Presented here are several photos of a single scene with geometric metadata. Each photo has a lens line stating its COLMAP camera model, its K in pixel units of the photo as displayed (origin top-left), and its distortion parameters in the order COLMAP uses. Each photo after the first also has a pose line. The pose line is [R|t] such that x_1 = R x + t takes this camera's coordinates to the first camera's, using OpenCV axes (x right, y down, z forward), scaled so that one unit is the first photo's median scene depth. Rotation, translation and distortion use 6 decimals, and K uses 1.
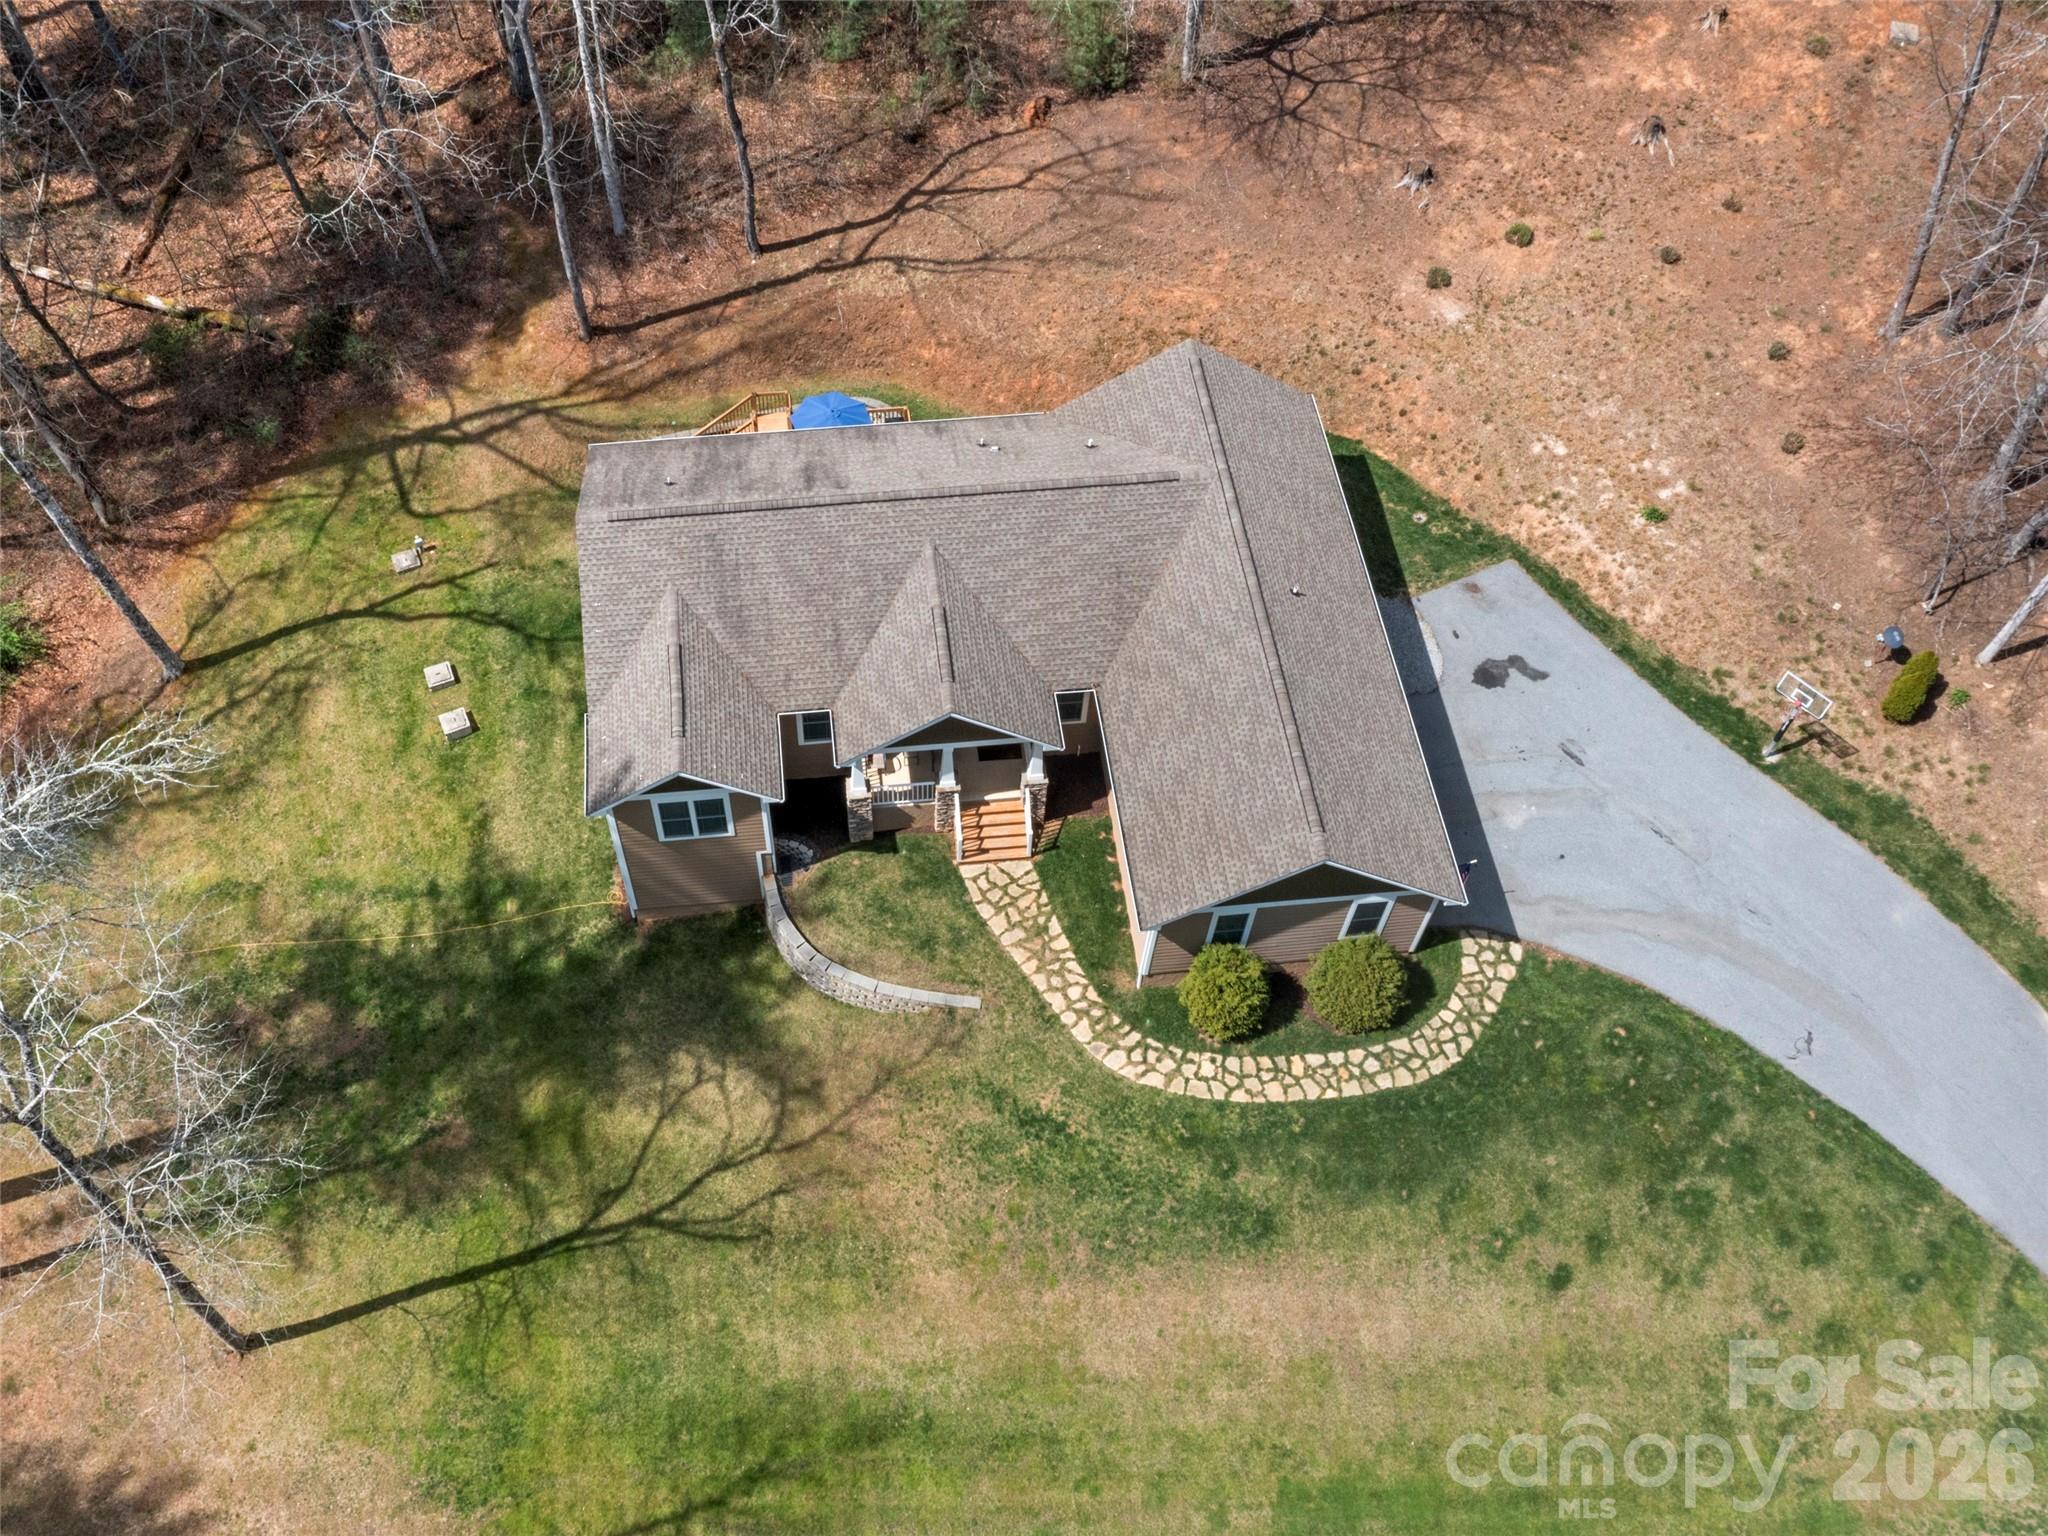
lens RADIAL K [[1775.5, 0, 890.8], [0, 1775.5, 811.5], [0, 0, 1]] dist [-0.018616, 0.002220]
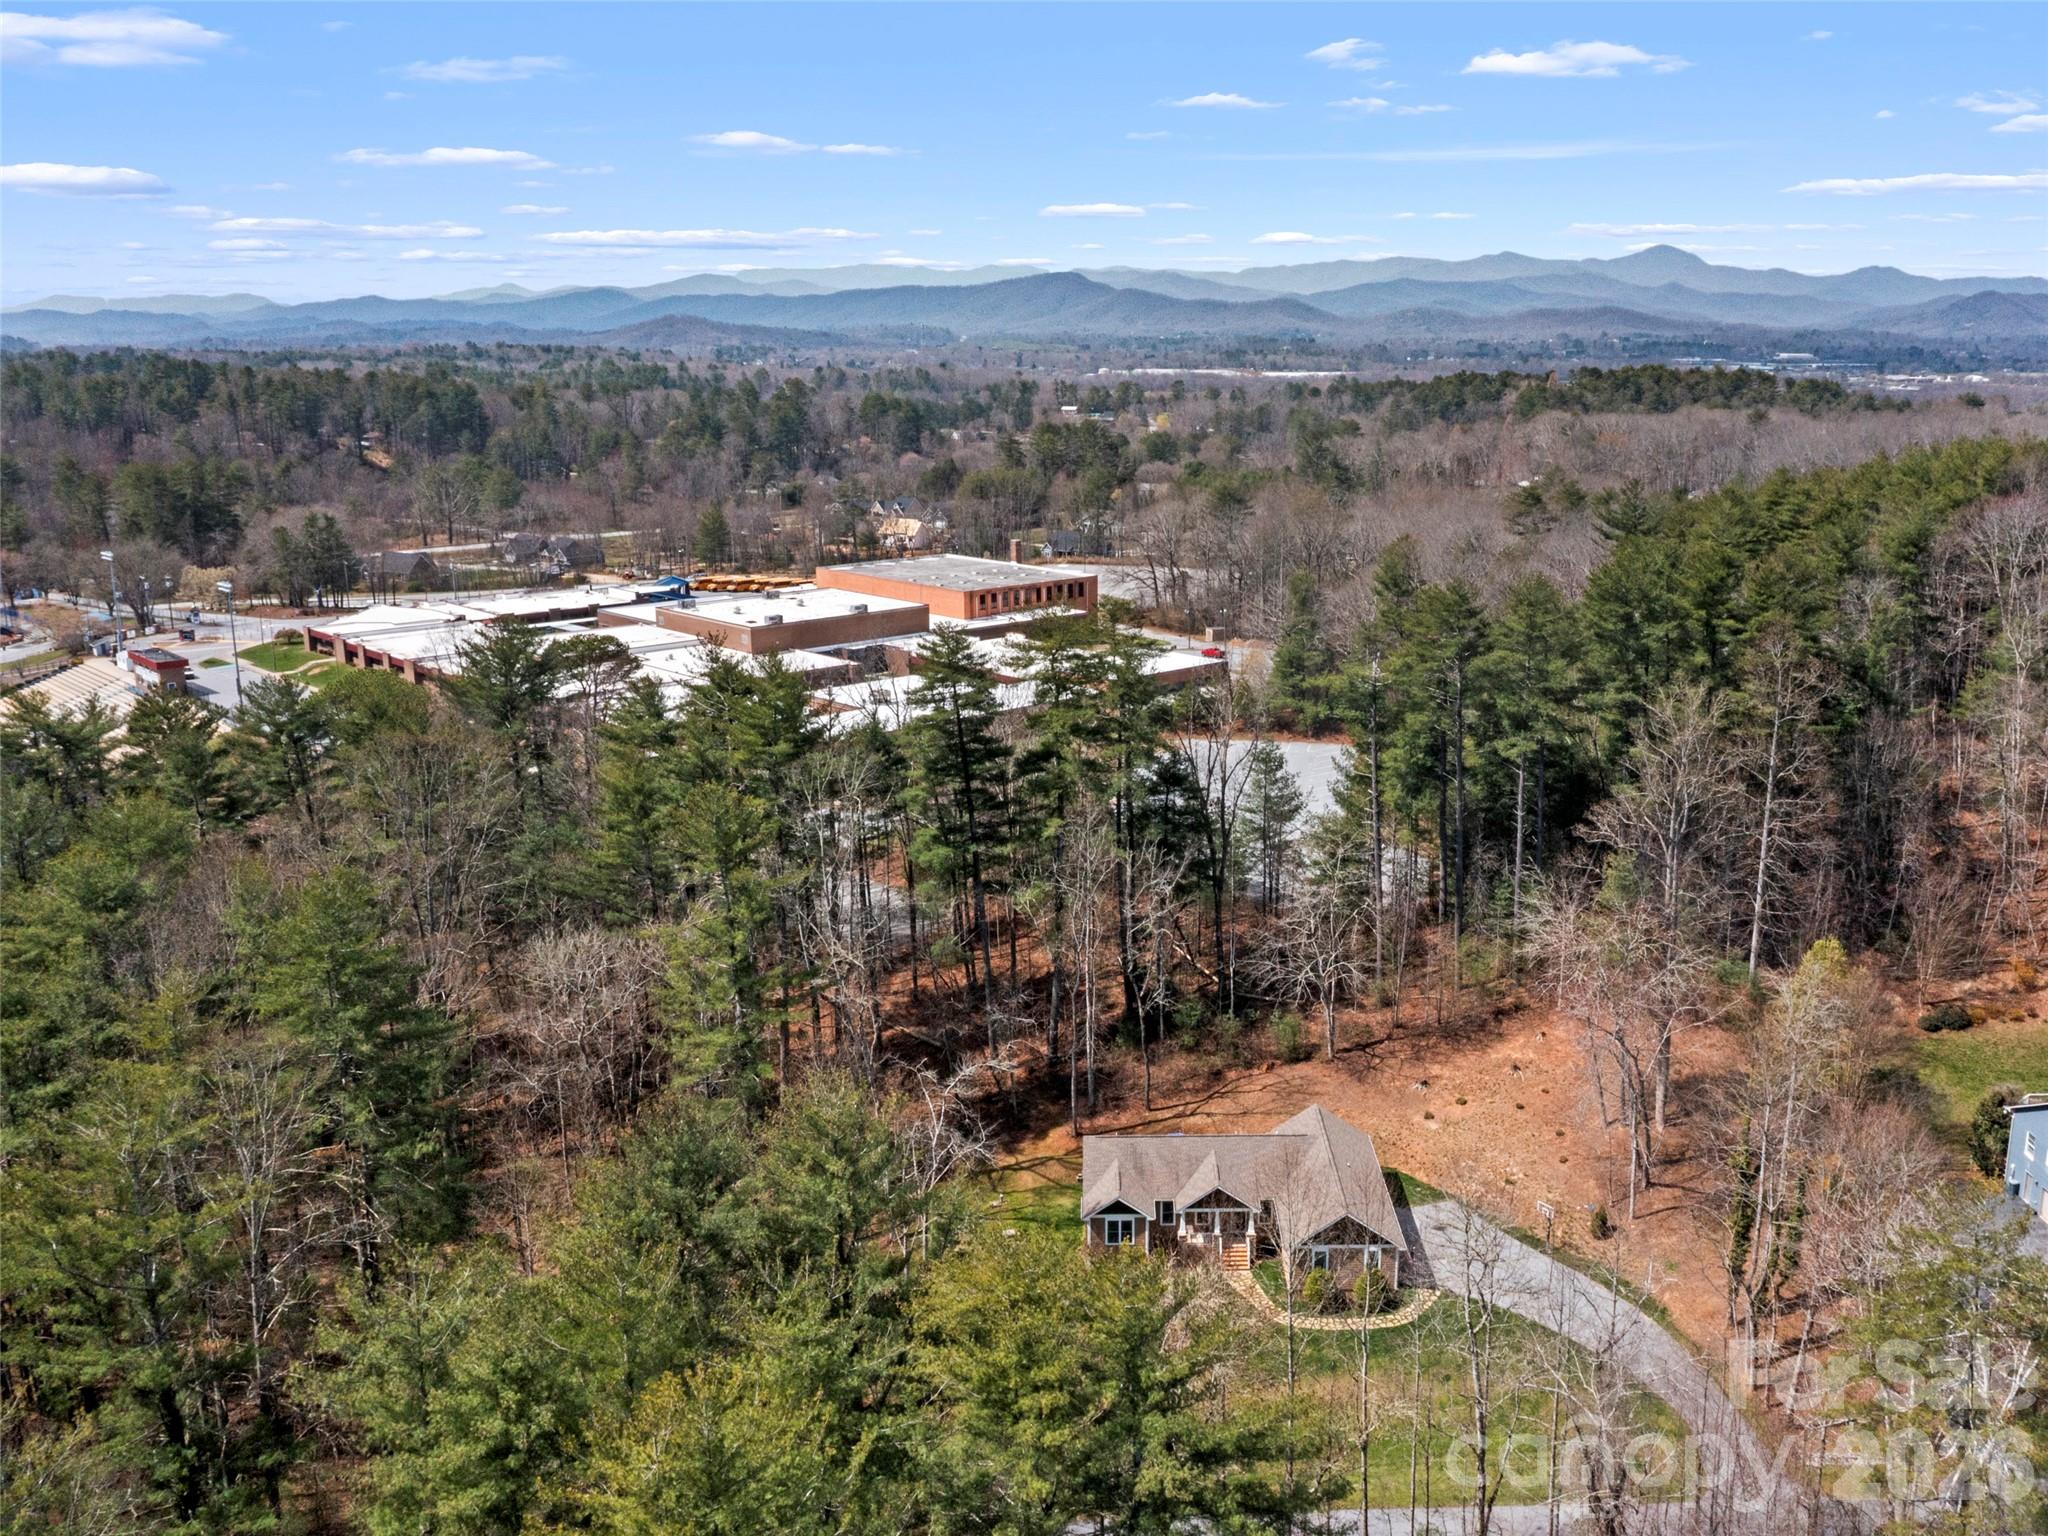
lens RADIAL K [[1893.1, 0, 1162.0], [0, 1893.1, 763.5], [0, 0, 1]] dist [-0.011636, 0.025125]
pose [[0.998511, 0.022333, -0.049765, 0.070705], [-0.050502, 0.723263, -0.688724, 1.336975], [0.020612, 0.690211, 0.723314, -1.414292]]
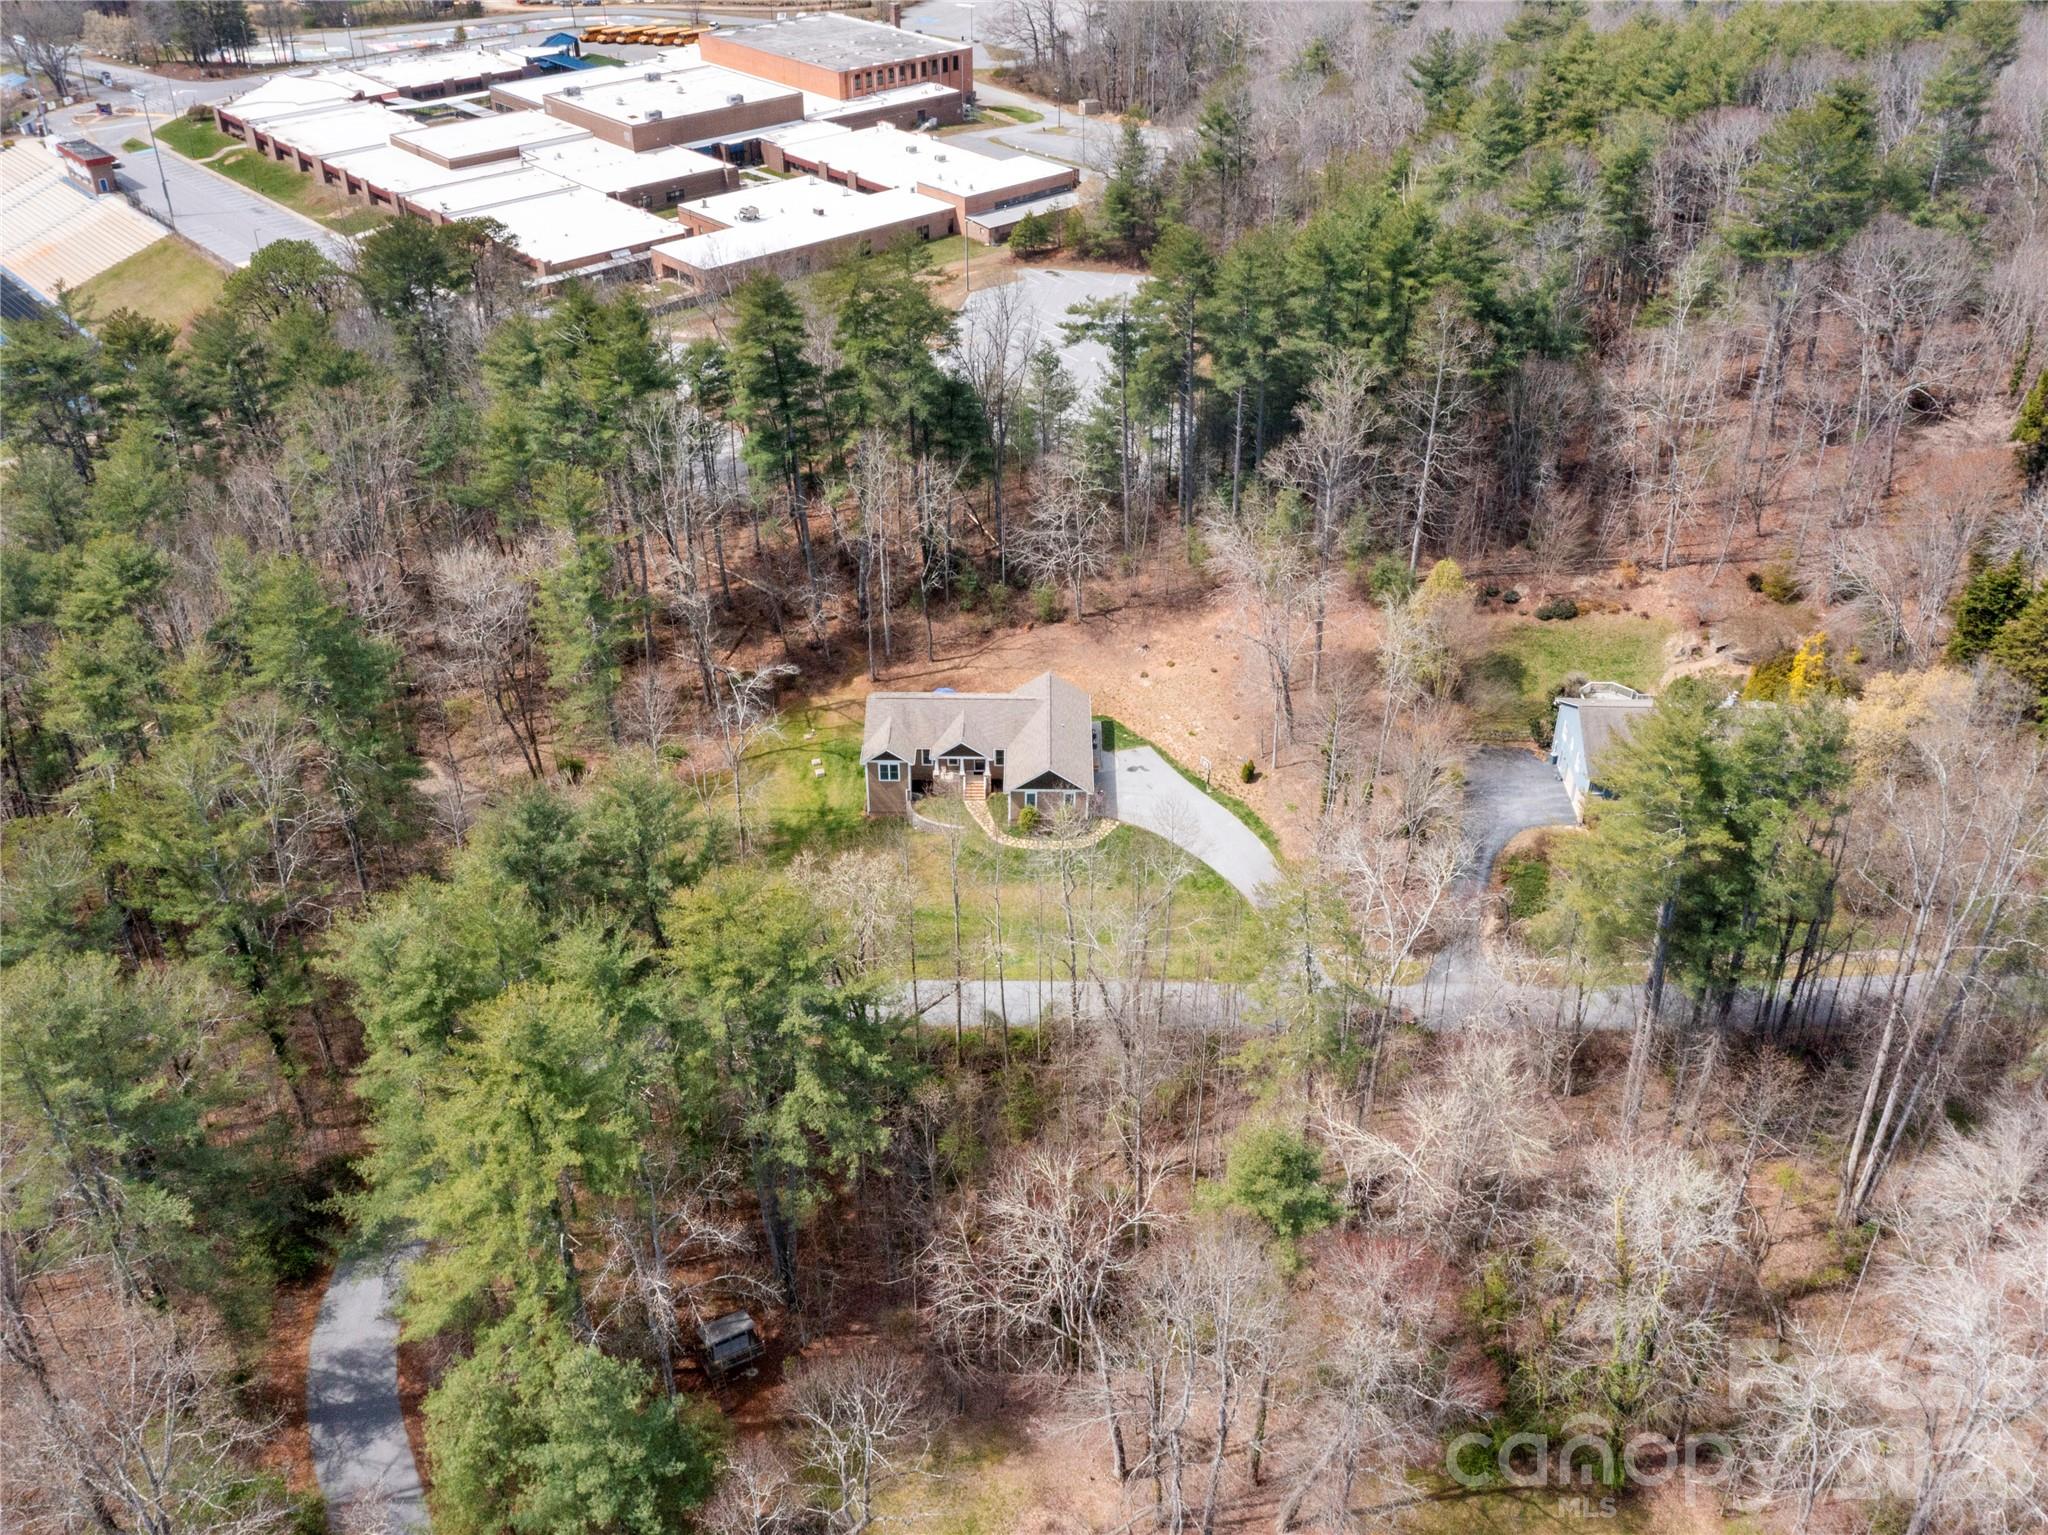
lens RADIAL K [[1915.2, 0, 1024.0], [0, 1915.2, 767.5], [0, 0, 1]] dist [0.013617, 0.008122]
pose [[0.994891, 0.059922, -0.081247, 0.441187], [-0.088242, 0.907119, -0.411519, 1.455787], [0.049041, 0.416586, 0.907773, -2.333663]]
